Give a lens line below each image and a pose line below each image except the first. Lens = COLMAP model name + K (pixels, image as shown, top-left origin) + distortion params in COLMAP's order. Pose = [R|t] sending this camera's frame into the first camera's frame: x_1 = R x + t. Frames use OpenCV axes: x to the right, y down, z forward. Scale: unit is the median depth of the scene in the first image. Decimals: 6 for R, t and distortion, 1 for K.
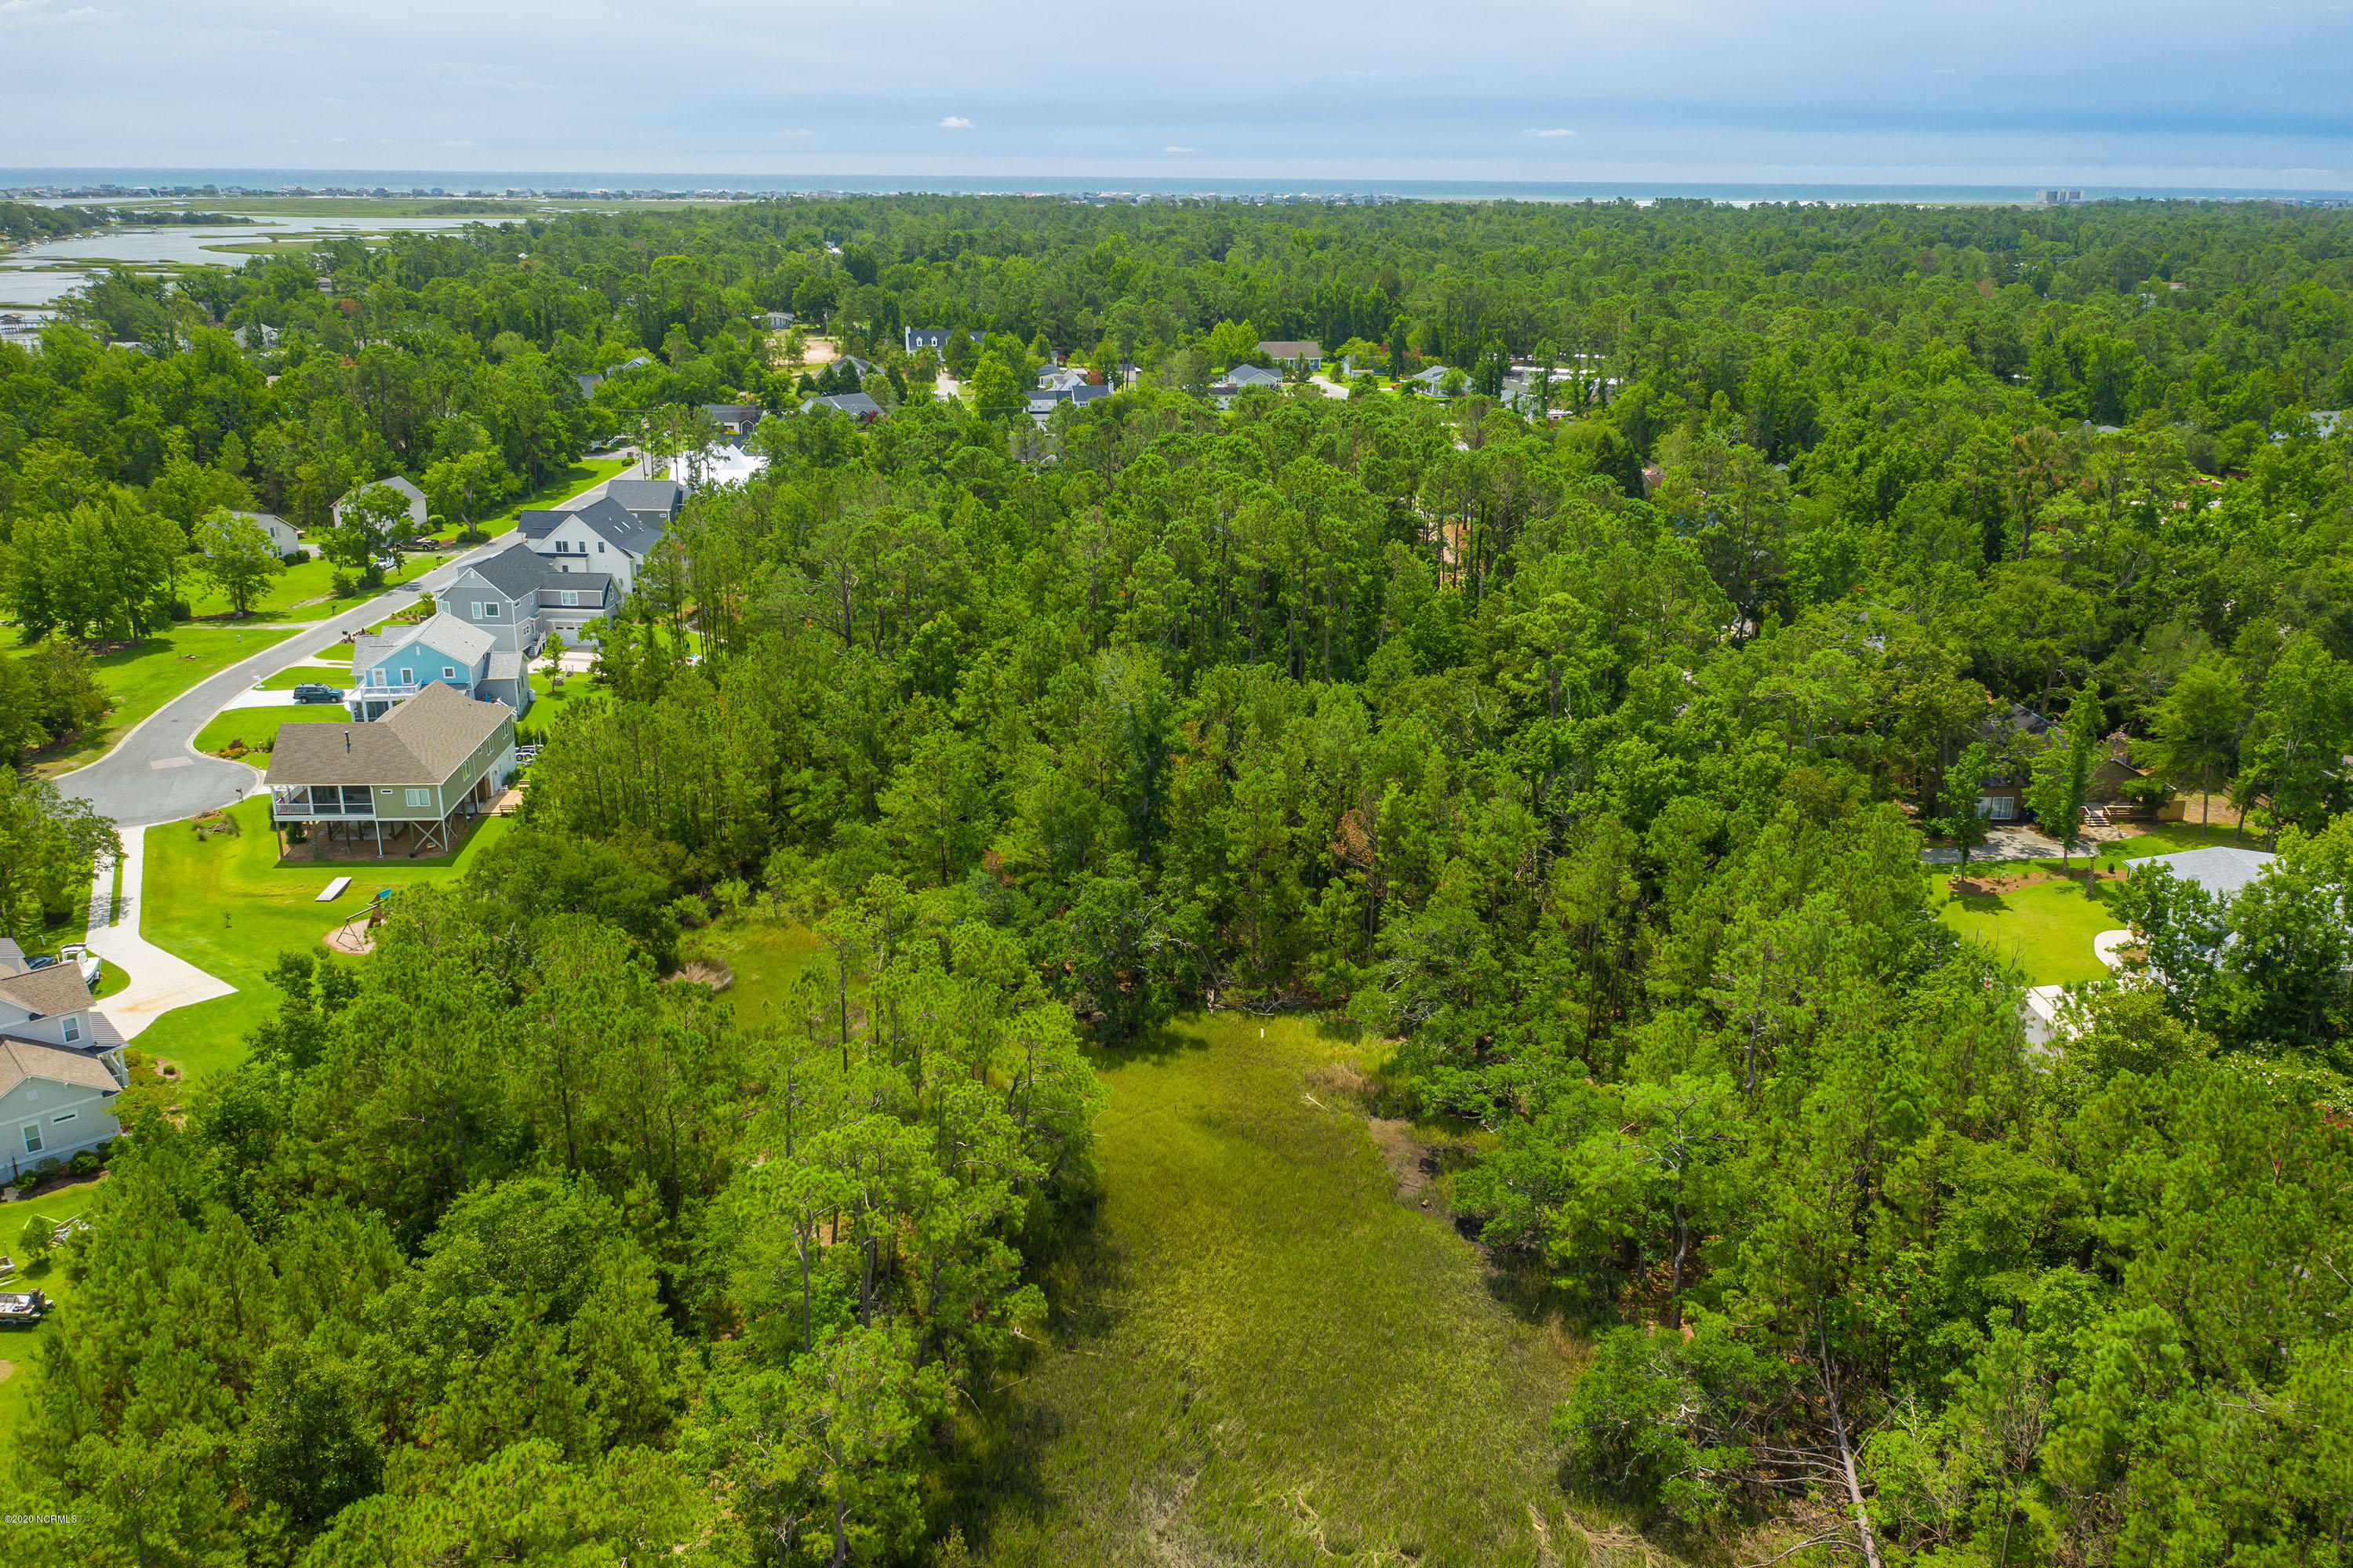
lens RADIAL K [[1826.7, 0, 1176.5], [0, 1826.7, 784.0], [0, 0, 1]] dist [-0.024852, 0.003813]
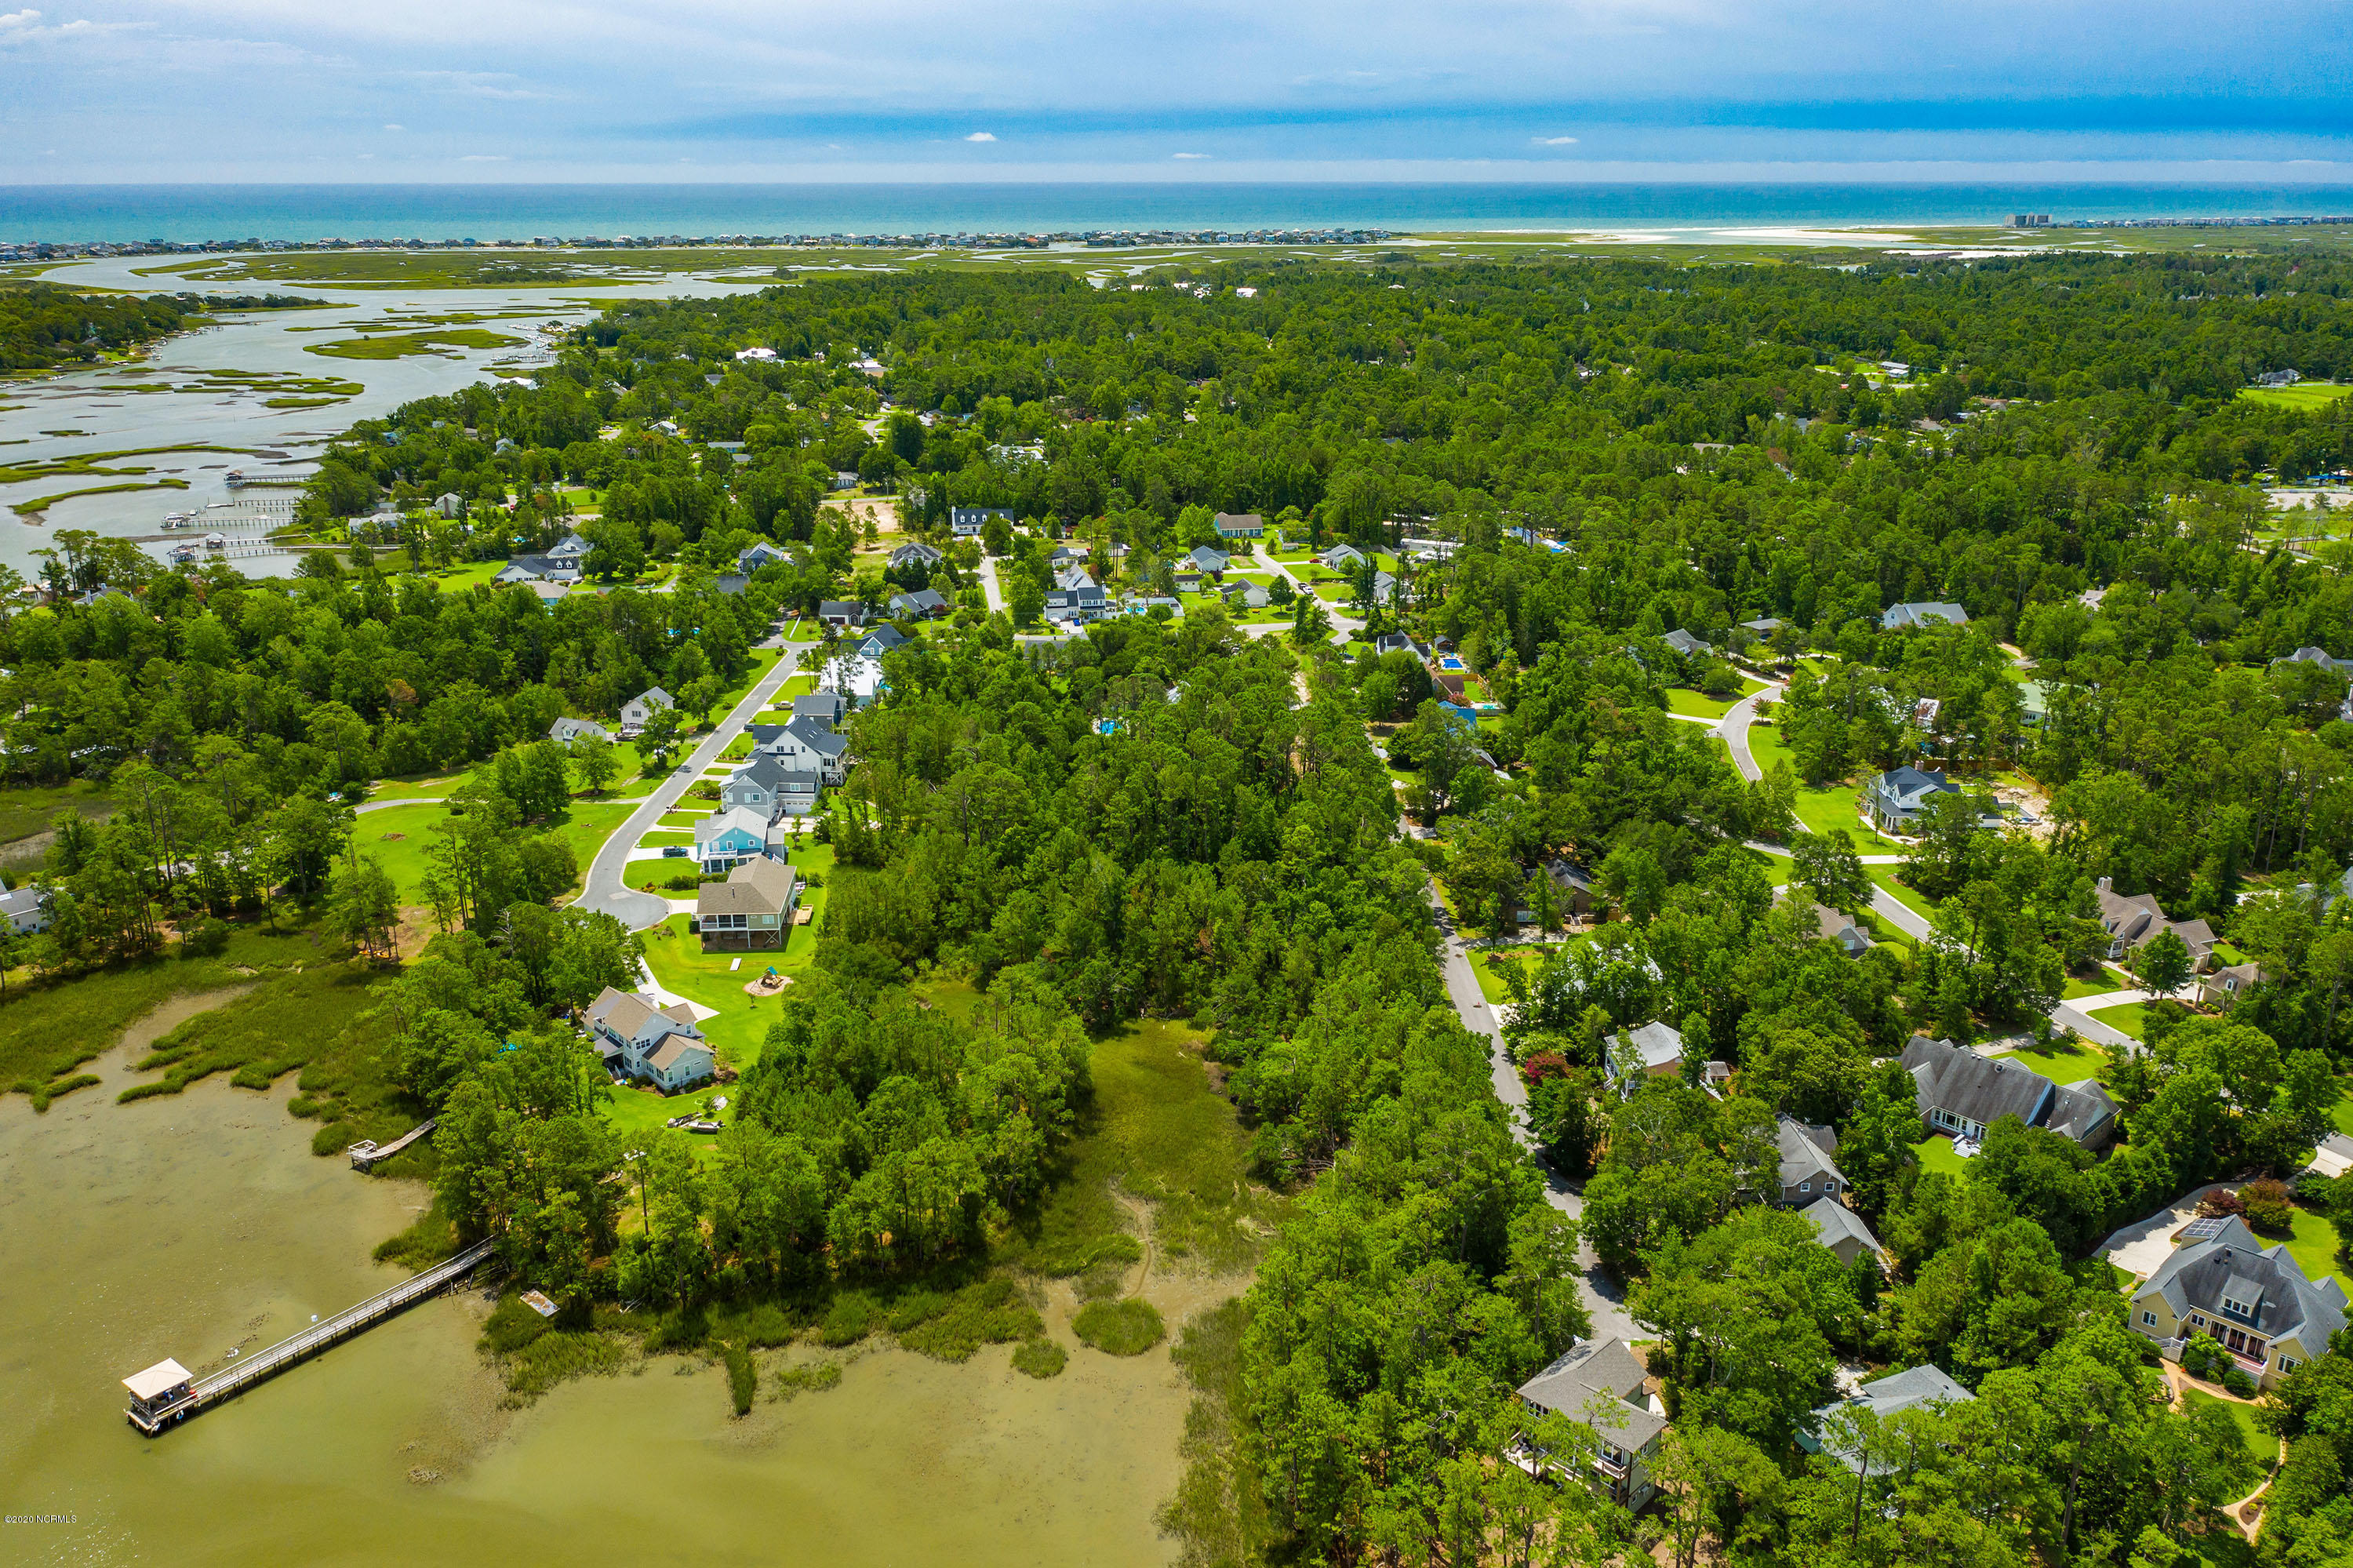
lens RADIAL K [[1862.1, 0, 1176.5], [0, 1862.1, 784.0], [0, 0, 1]] dist [-0.010977, 0.008046]
pose [[0.999943, -0.009558, -0.004852, 0.068510], [0.009557, 0.999954, -0.000098, -0.152157], [0.004853, 0.000052, 0.999988, -1.207031]]
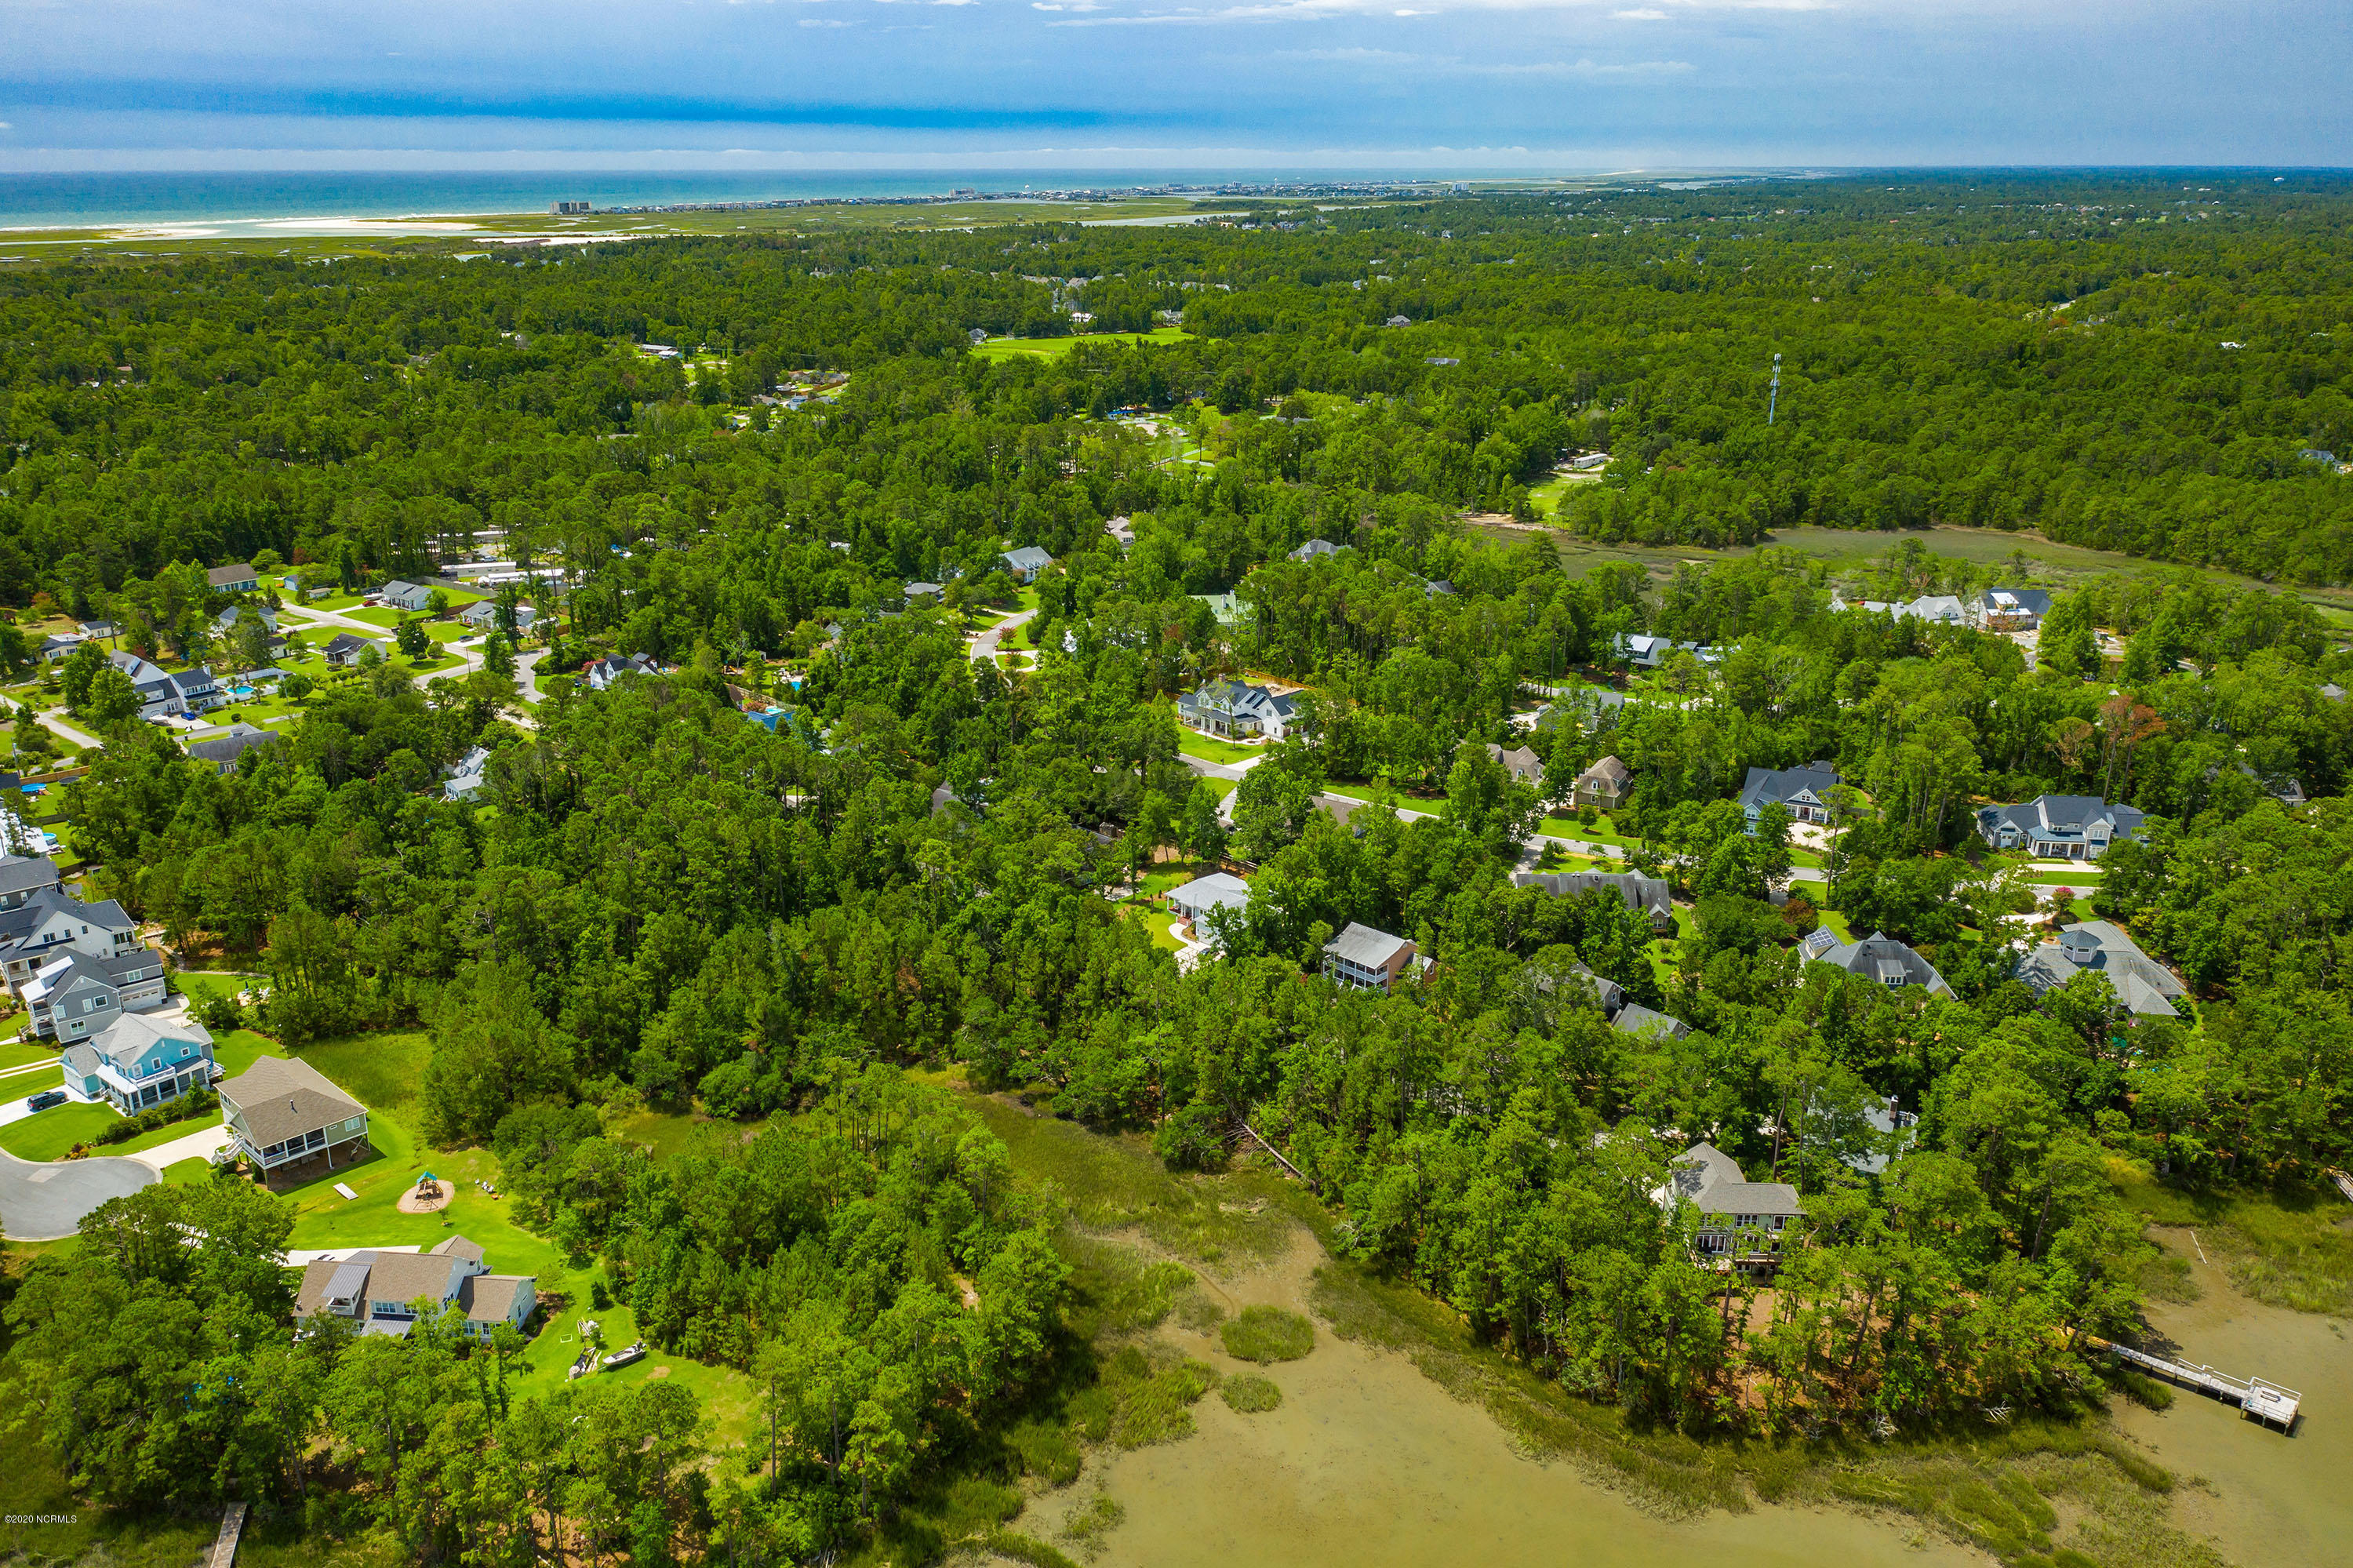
lens RADIAL K [[1862.1, 0, 1176.5], [0, 1862.1, 784.0], [0, 0, 1]] dist [-0.010977, 0.008046]
pose [[0.730133, -0.223195, 0.645825, -0.930844], [0.216986, 0.971962, 0.090594, -0.293193], [-0.647937, 0.073990, 0.758092, -0.790919]]
